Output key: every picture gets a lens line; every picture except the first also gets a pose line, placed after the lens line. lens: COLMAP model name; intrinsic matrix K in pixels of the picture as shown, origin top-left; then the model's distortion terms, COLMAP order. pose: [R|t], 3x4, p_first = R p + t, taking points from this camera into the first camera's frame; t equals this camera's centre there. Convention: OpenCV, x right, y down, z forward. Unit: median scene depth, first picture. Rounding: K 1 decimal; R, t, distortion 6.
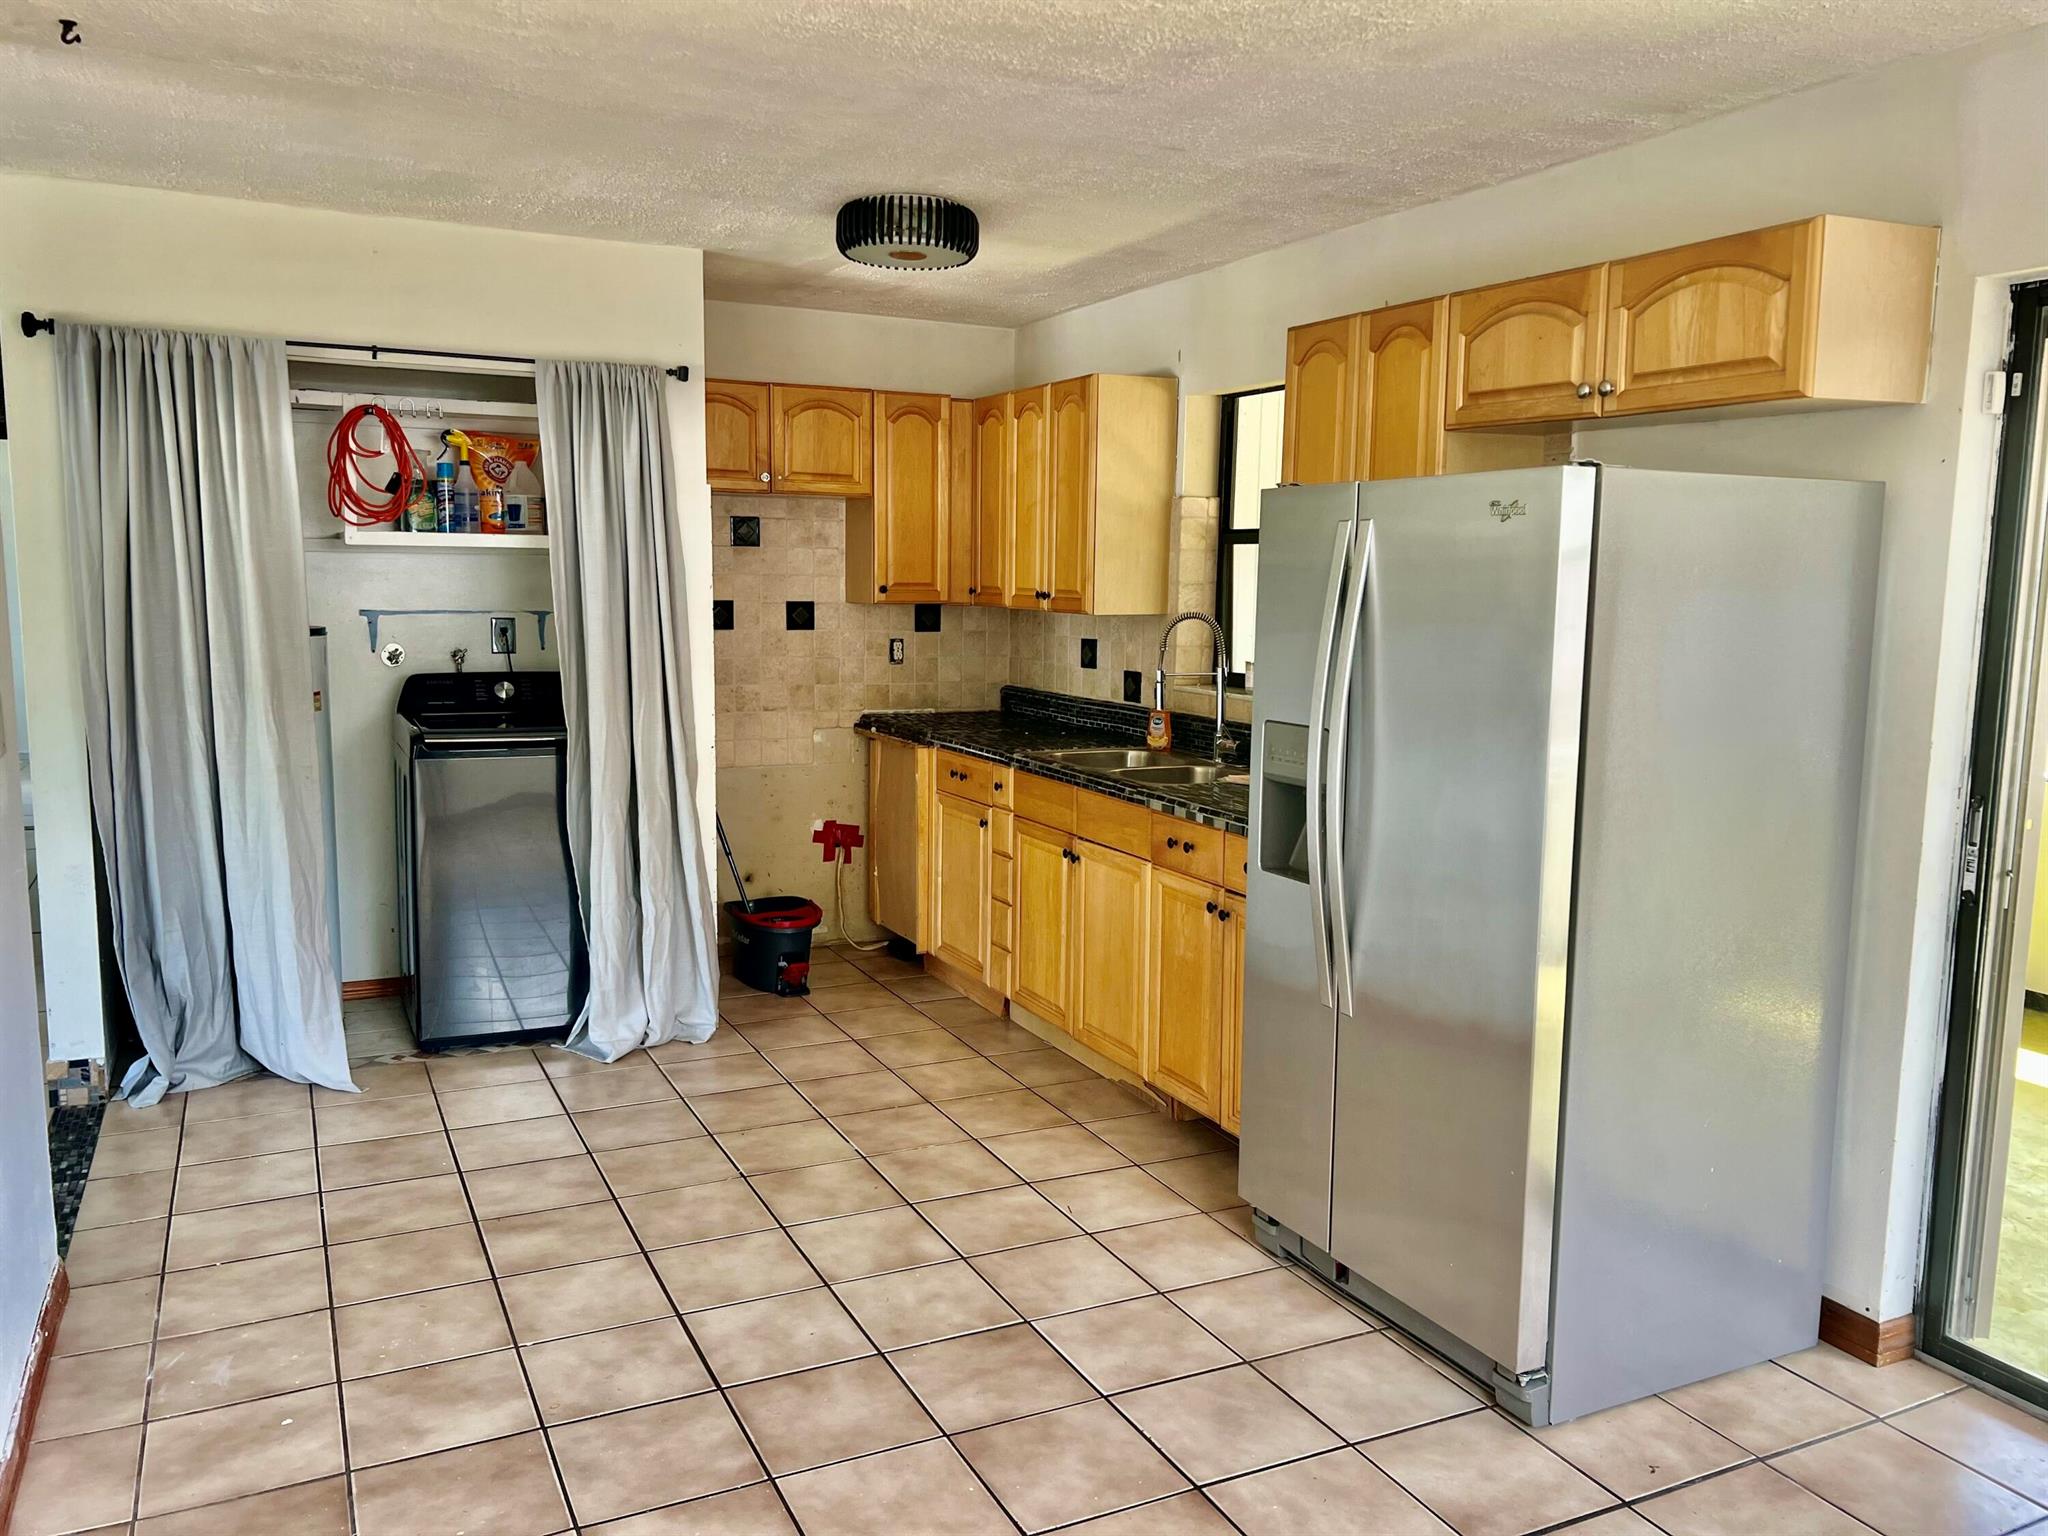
lens RADIAL K [[1545.4, 0, 1019.4], [0, 1545.4, 763.5], [0, 0, 1]] dist [0.070132, -0.088216]
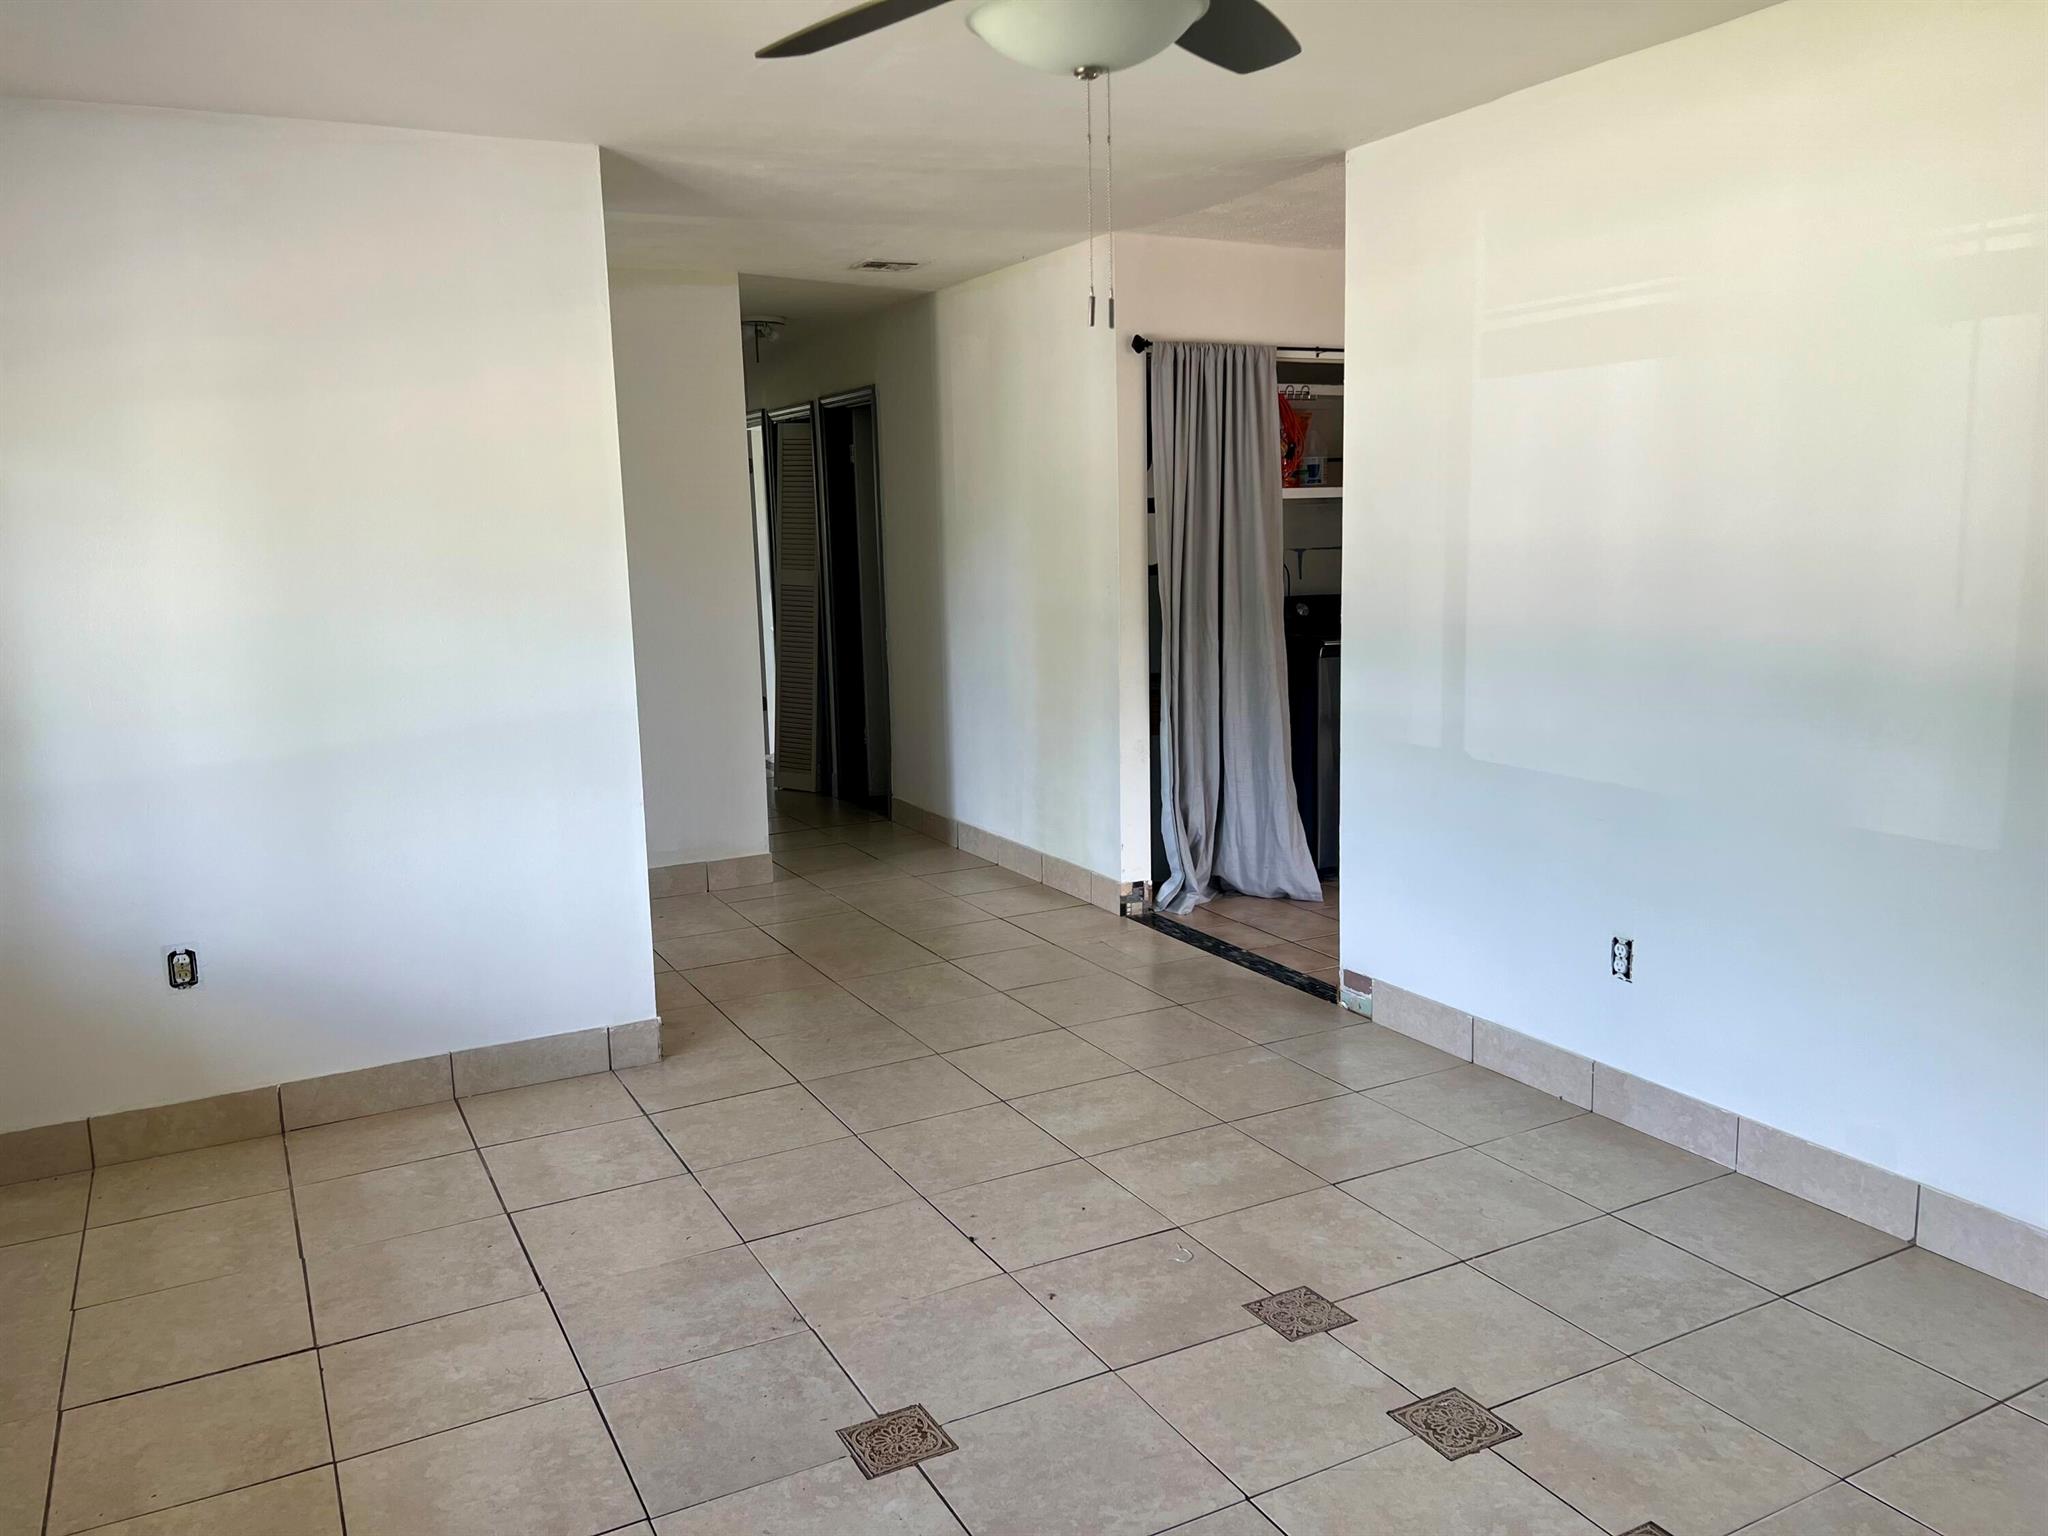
lens RADIAL K [[1545.4, 0, 1019.4], [0, 1545.4, 763.5], [0, 0, 1]] dist [0.070132, -0.088216]
pose [[0.998727, -0.042738, 0.026781, -0.724385], [0.041982, 0.998721, 0.028184, 0.042295], [-0.027951, -0.027024, 0.999244, -0.344422]]
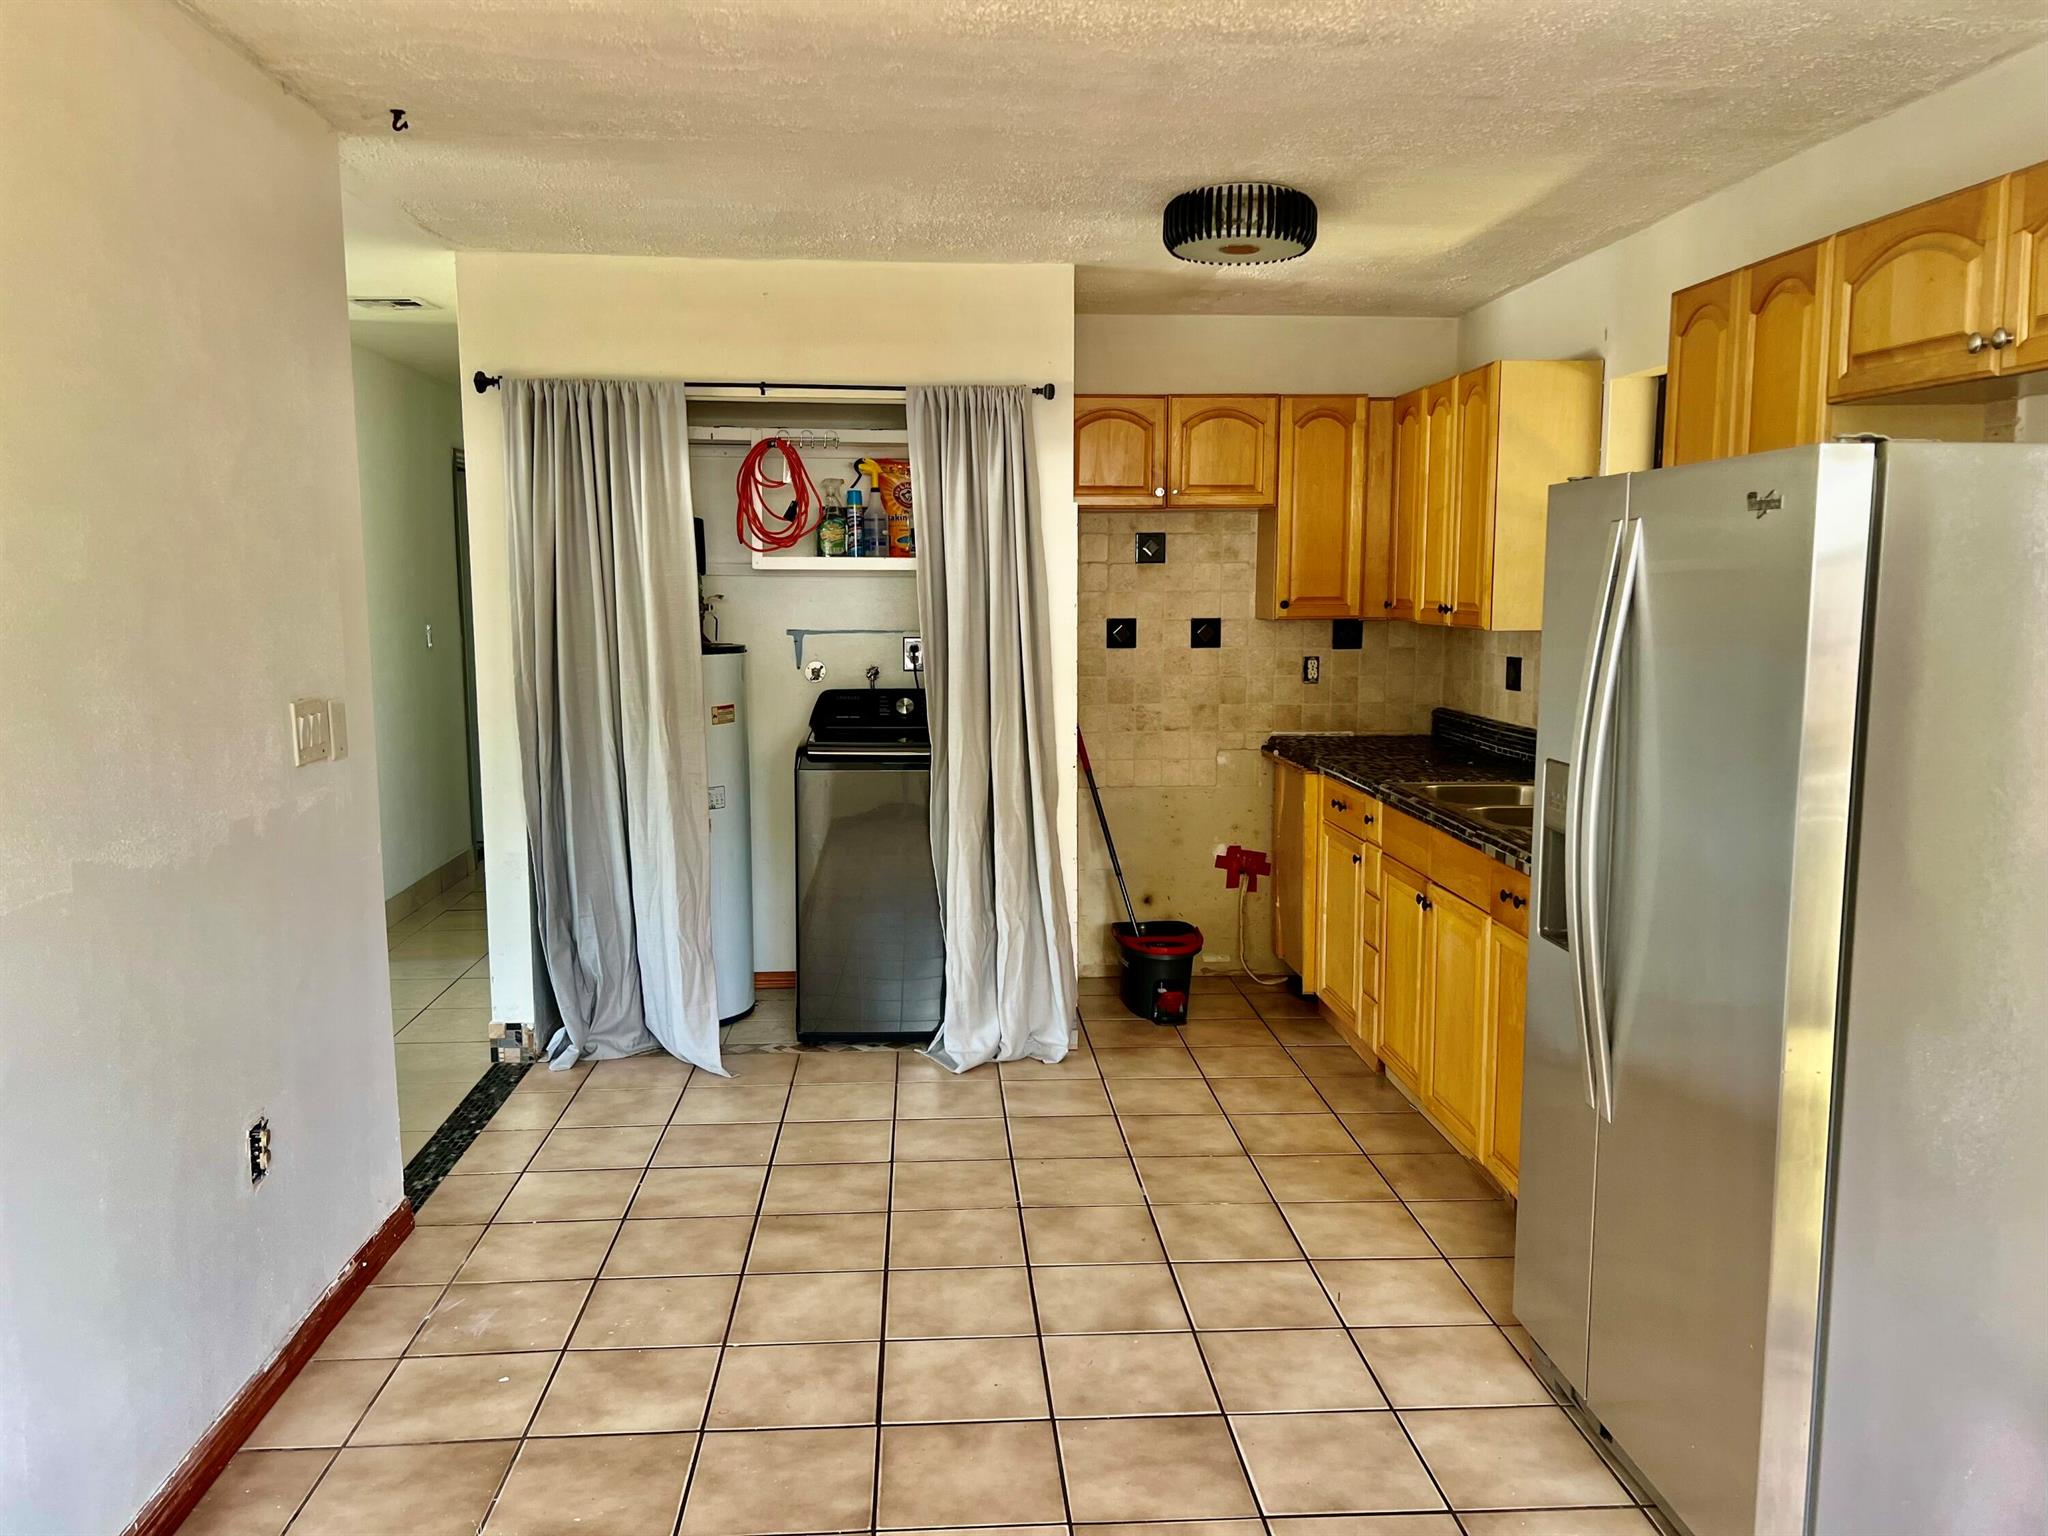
lens RADIAL K [[1550.7, 0, 1024.3], [0, 1550.7, 777.2], [0, 0, 1]] dist [0.066540, -0.083927]
pose [[0.925816, 0.034054, -0.376437, 0.166345], [-0.034131, 0.999396, 0.006468, -0.010653], [0.376430, 0.006860, 0.926420, 0.080138]]
